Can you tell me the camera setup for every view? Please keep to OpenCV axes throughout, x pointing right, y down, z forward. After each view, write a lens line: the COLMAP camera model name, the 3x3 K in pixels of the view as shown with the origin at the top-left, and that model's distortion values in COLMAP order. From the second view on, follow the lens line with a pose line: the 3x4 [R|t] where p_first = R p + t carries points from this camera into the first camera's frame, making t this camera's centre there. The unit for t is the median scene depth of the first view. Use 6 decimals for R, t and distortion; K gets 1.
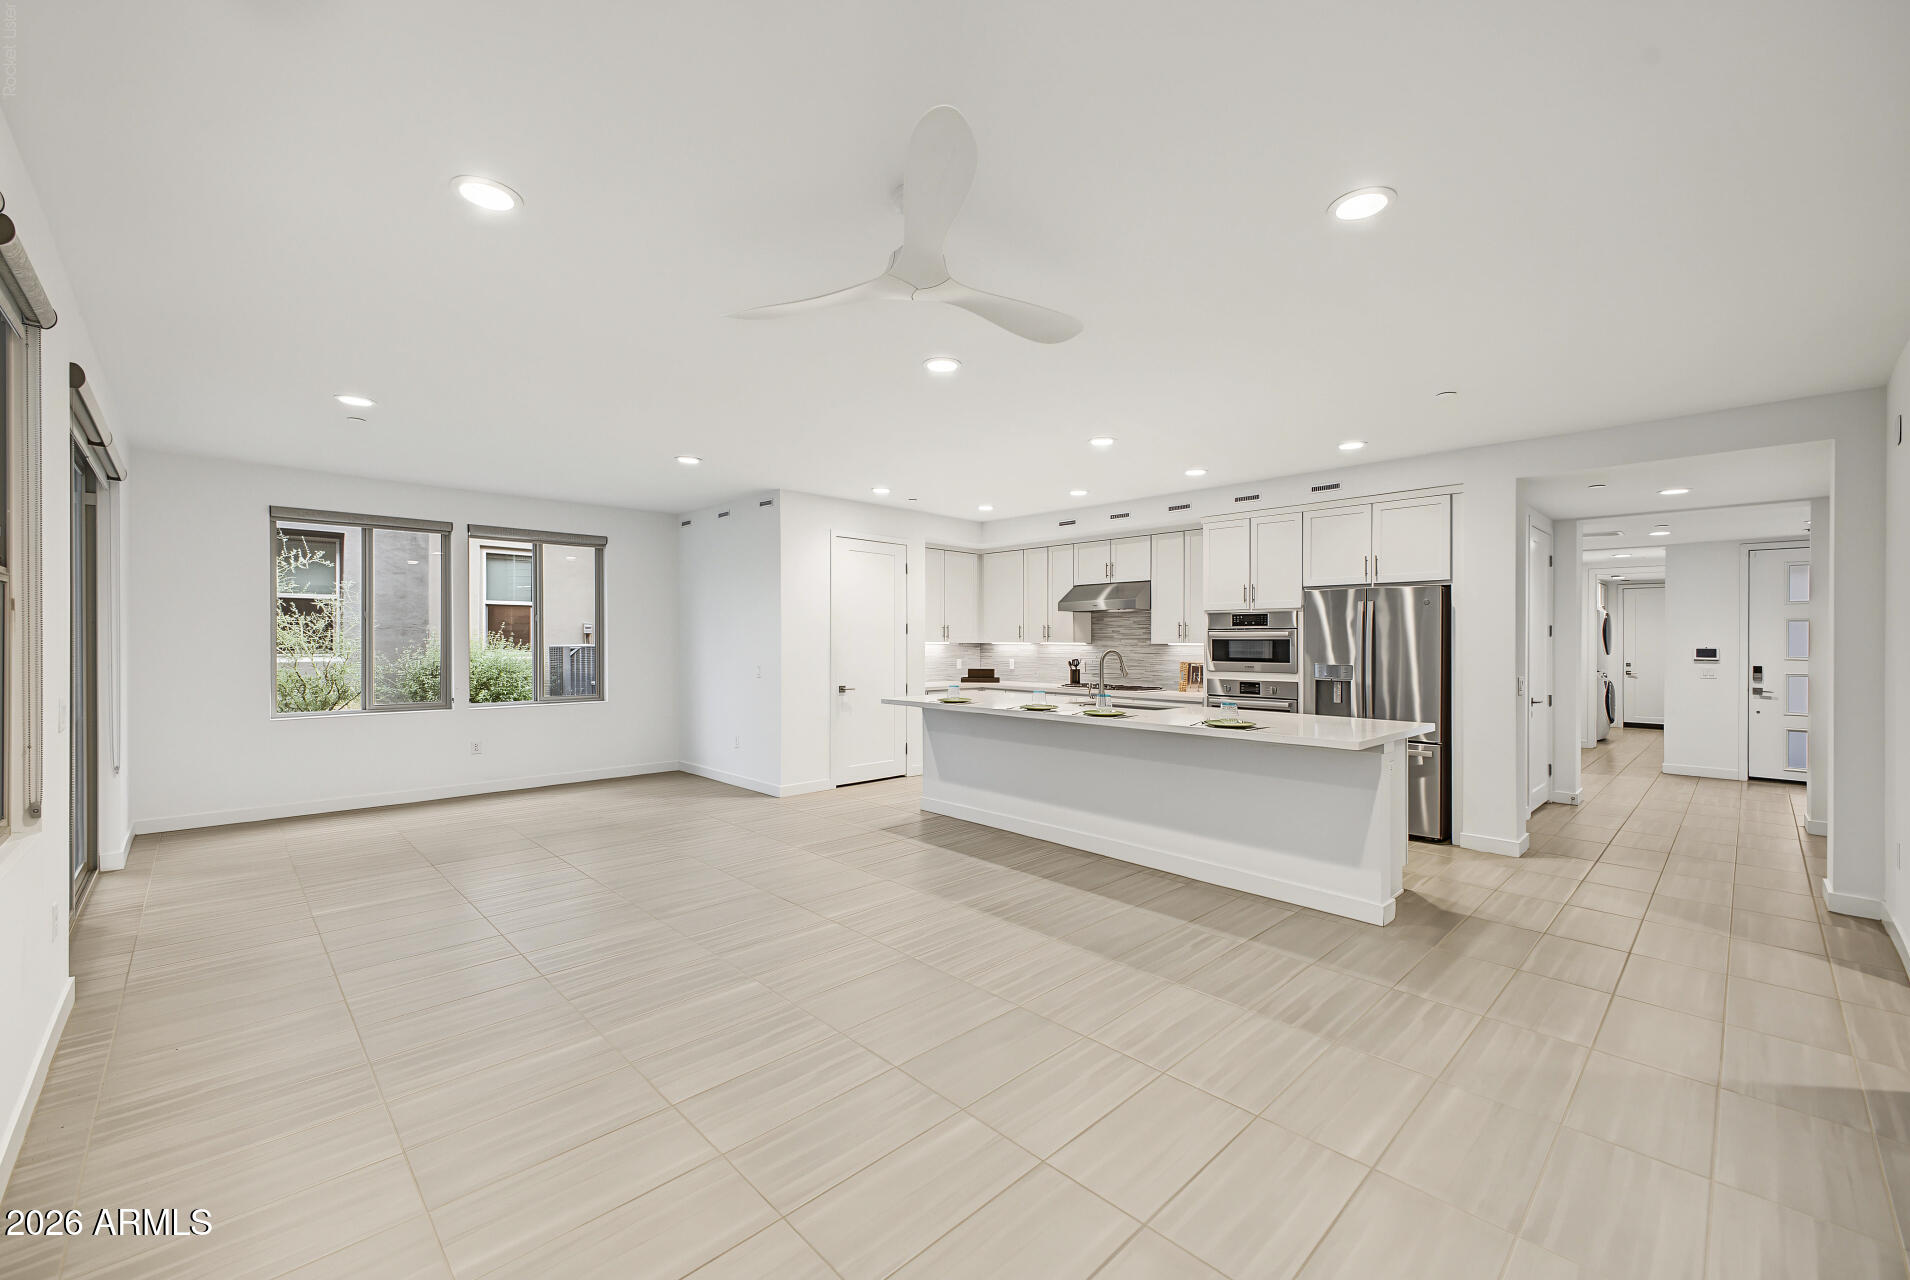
lens RADIAL K [[760.3, 0, 961.2], [0, 760.3, 645.0], [0, 0, 1]] dist [0.019655, -0.004350]
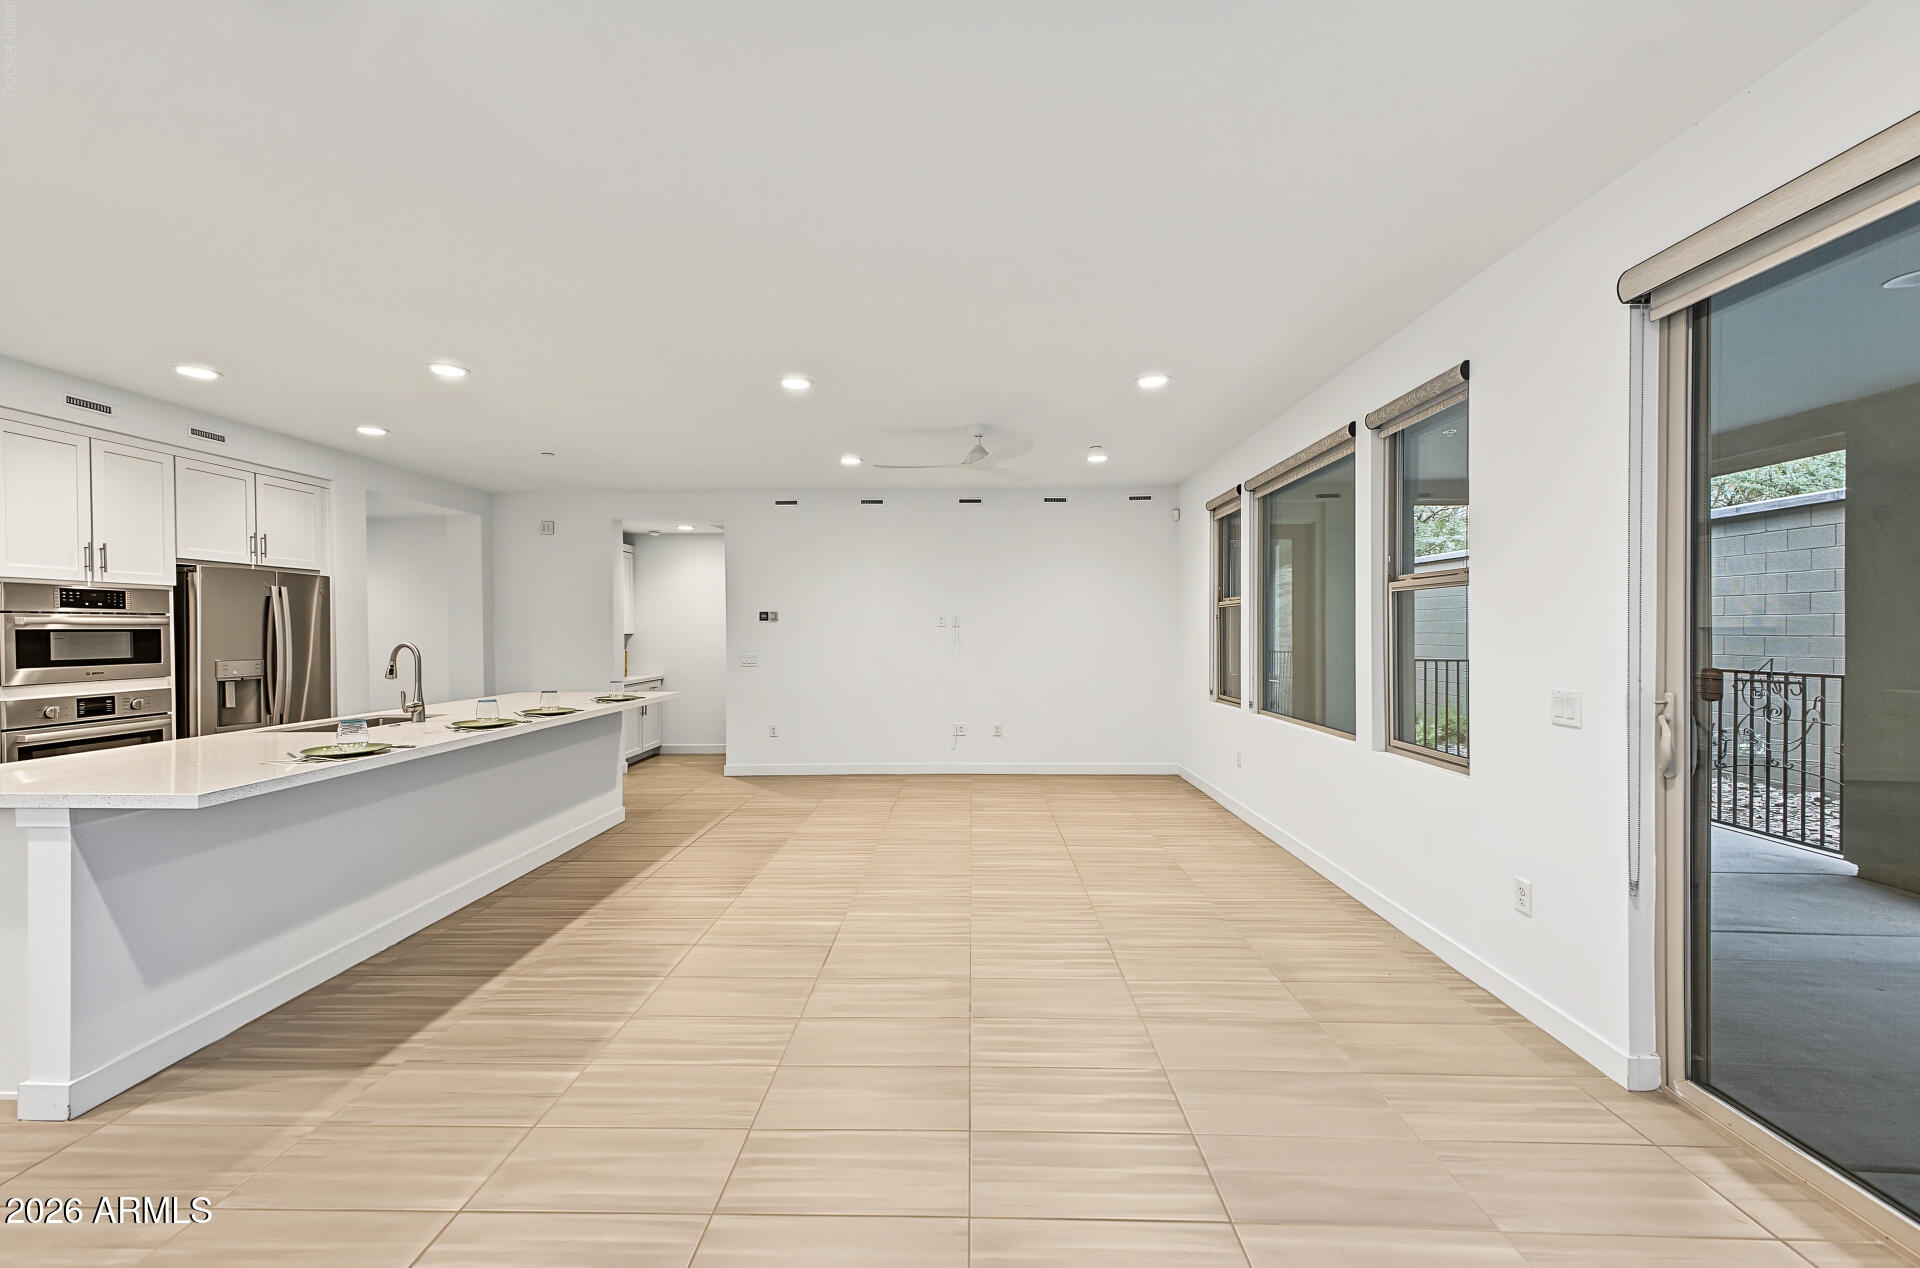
lens RADIAL K [[764.3, 0, 939.3], [0, 764.3, 639.1], [0, 0, 1]] dist [0.019655, -0.004350]
pose [[-0.685104, -0.010710, 0.728367, -0.579856], [0.006245, 0.999769, 0.020574, -0.008494], [-0.728419, 0.018644, -0.684878, 0.949627]]
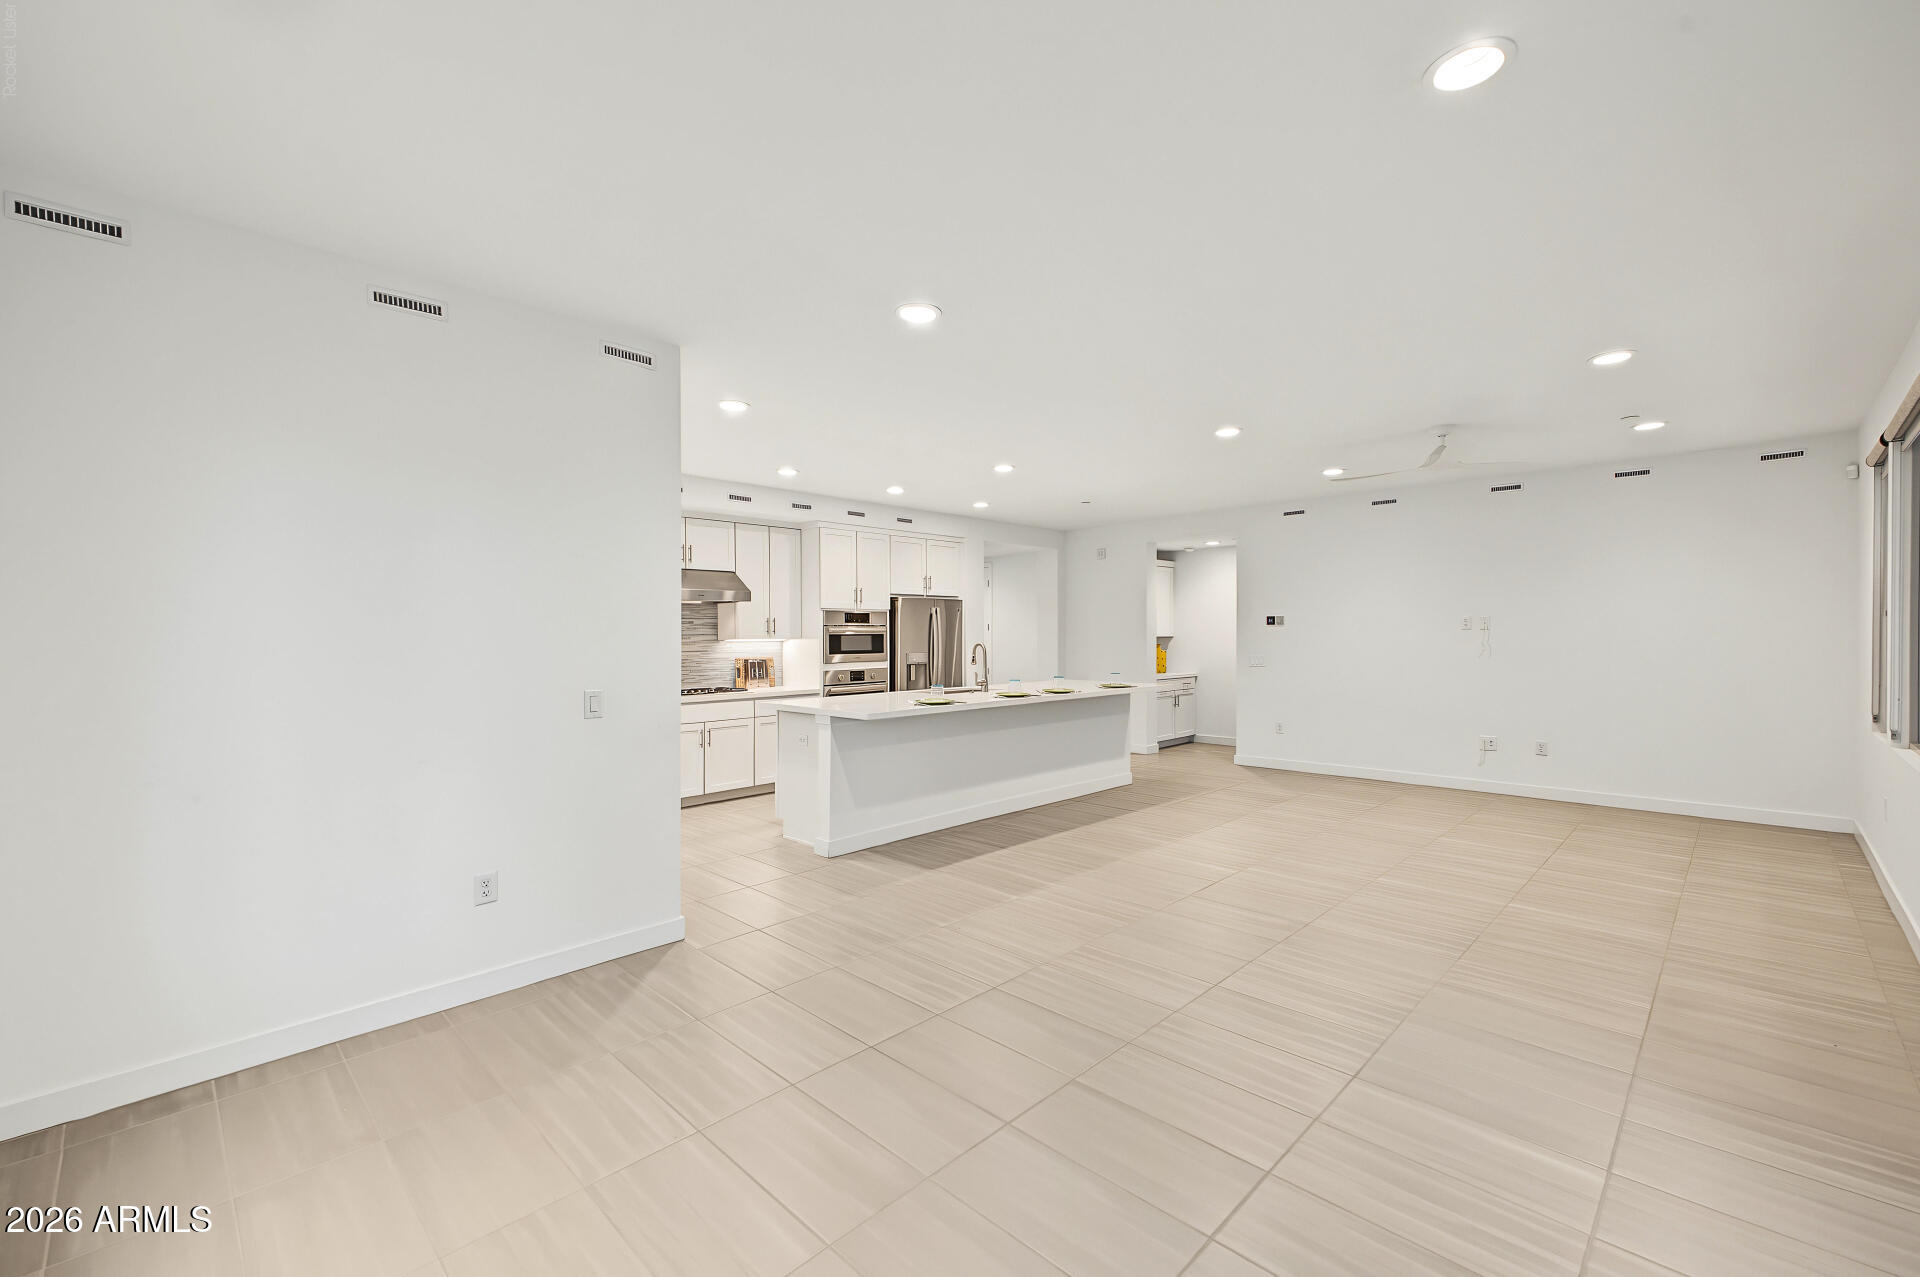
lens RADIAL K [[764.3, 0, 954.6], [0, 764.3, 645.5], [0, 0, 1]] dist [0.019655, -0.004350]
pose [[-0.009468, -0.016280, 0.999823, -0.817021], [0.012551, 0.999787, 0.016399, -0.007812], [-0.999876, 0.012704, -0.009262, 0.877860]]
